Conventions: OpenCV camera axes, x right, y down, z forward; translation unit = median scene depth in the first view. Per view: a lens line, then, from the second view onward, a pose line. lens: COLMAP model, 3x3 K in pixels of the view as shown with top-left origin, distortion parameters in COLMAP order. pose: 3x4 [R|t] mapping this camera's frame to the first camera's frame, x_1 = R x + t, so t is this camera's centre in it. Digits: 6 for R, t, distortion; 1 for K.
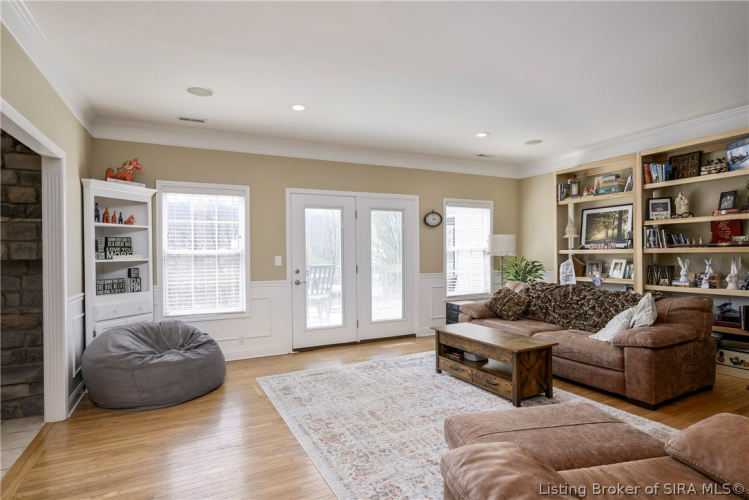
lens RADIAL K [[401.4, 0, 374.5], [0, 401.4, 250.0], [0, 0, 1]] dist [0.049913, 0.000199]
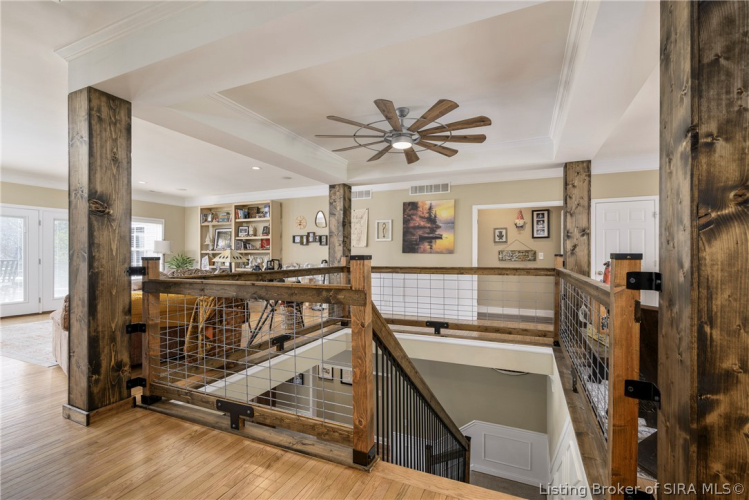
lens RADIAL K [[340.4, 0, 374.5], [0, 340.4, 250.0], [0, 0, 1]] dist [0.001452, 0.000272]
pose [[0.759460, 0.016451, 0.650345, 0.074772], [-0.011702, 0.999864, -0.011627, 0.005609], [-0.650448, 0.001220, 0.759550, -0.725403]]
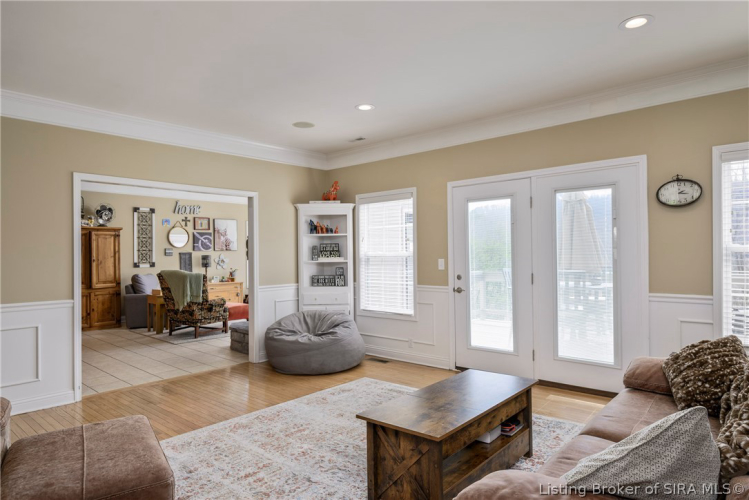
lens RADIAL K [[451.6, 0, 374.5], [0, 451.6, 250.0], [0, 0, 1]] dist [-0.001925, -0.000337]
pose [[0.394747, -0.006851, -0.918764, 0.649389], [0.011606, 0.999930, -0.002470, -0.004801], [0.918716, -0.009688, 0.394799, 0.475296]]
